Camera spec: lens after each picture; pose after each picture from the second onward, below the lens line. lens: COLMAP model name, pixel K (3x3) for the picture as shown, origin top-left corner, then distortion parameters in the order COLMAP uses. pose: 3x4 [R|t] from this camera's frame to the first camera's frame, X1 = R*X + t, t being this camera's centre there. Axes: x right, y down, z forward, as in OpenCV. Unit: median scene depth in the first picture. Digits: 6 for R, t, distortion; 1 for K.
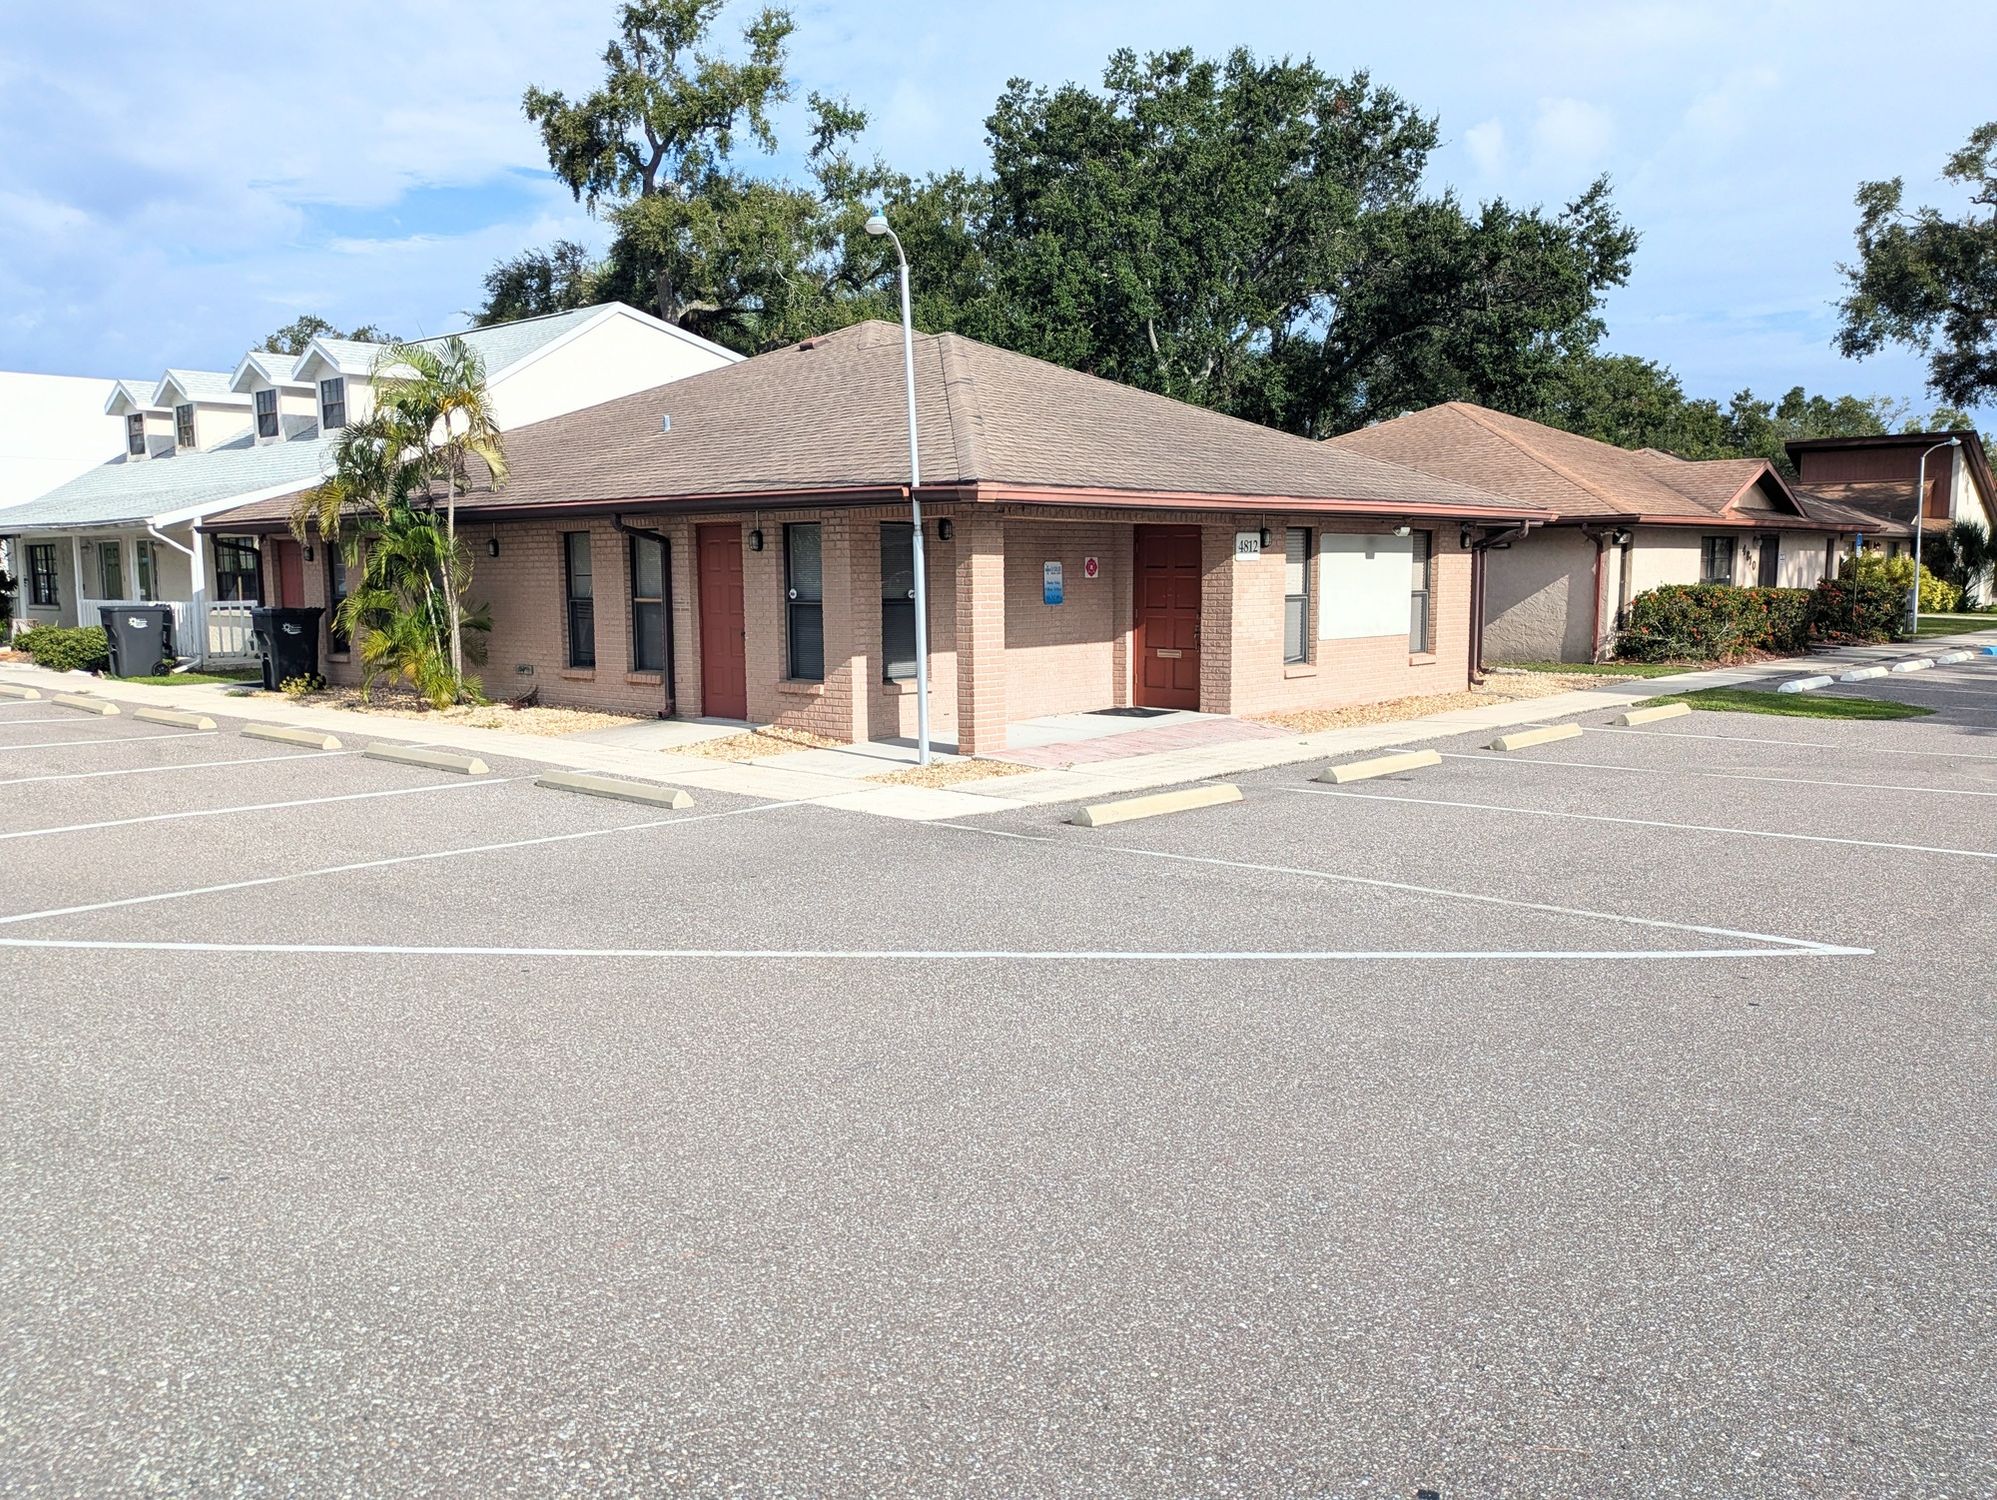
lens RADIAL K [[1555.6, 0, 998.5], [0, 1555.6, 750.0], [0, 0, 1]] dist [0.074220, -0.072646]
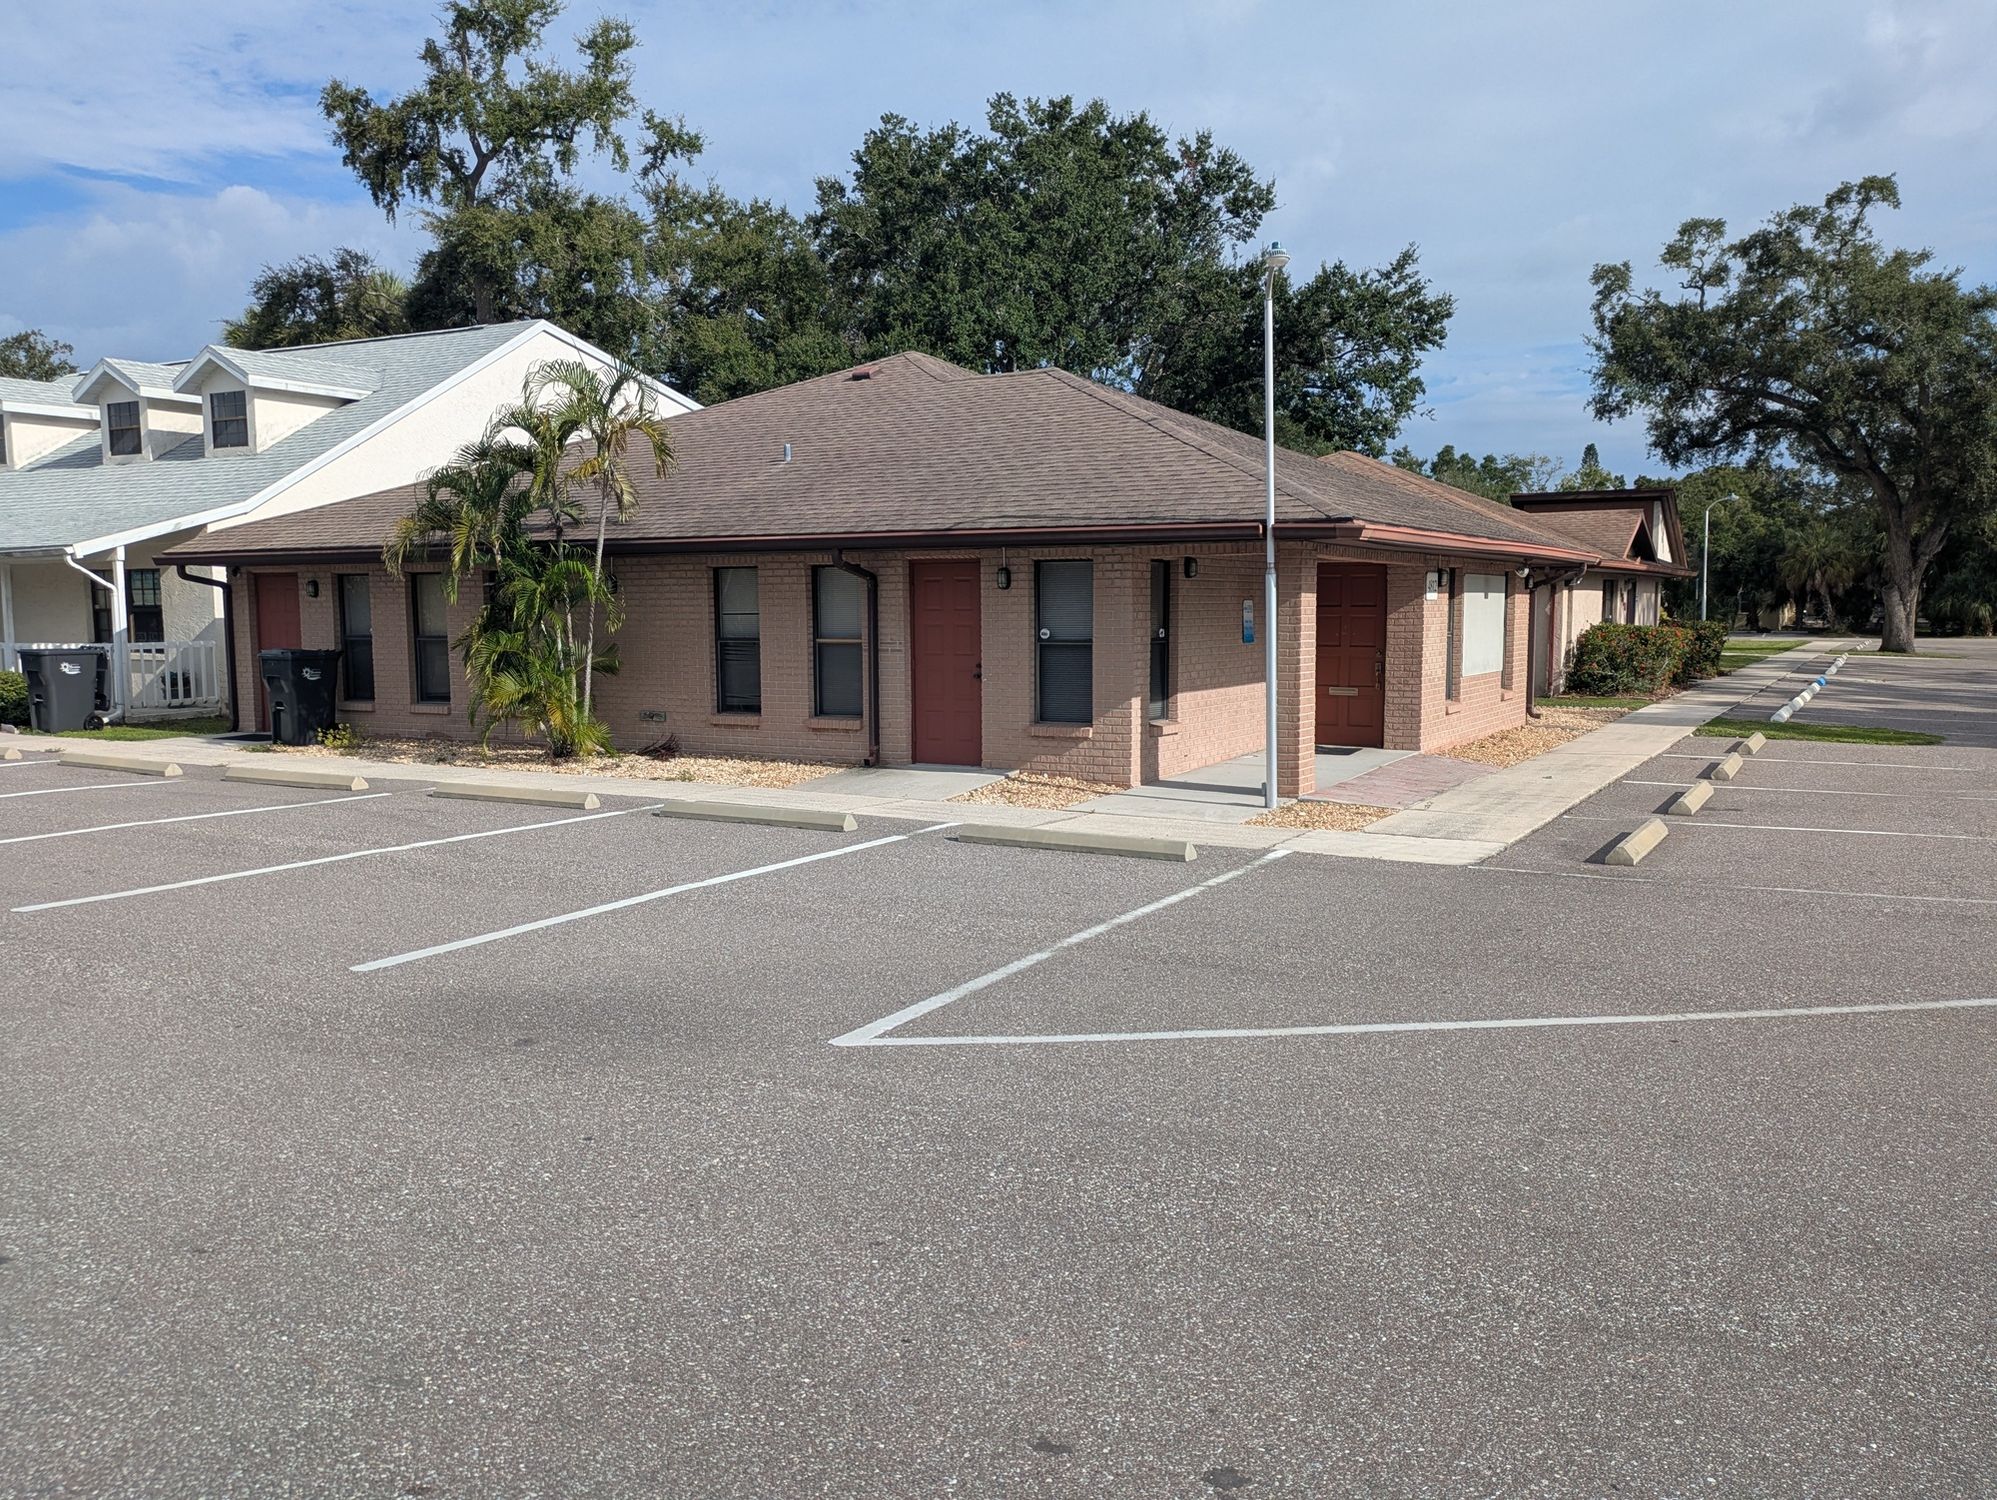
lens RADIAL K [[1555.6, 0, 998.5], [0, 1555.6, 750.0], [0, 0, 1]] dist [0.074220, -0.072646]
pose [[0.972828, -0.018711, 0.230772, -0.147312], [0.024233, 0.999483, -0.021118, -0.003406], [-0.230258, 0.026136, 0.972779, 0.029154]]
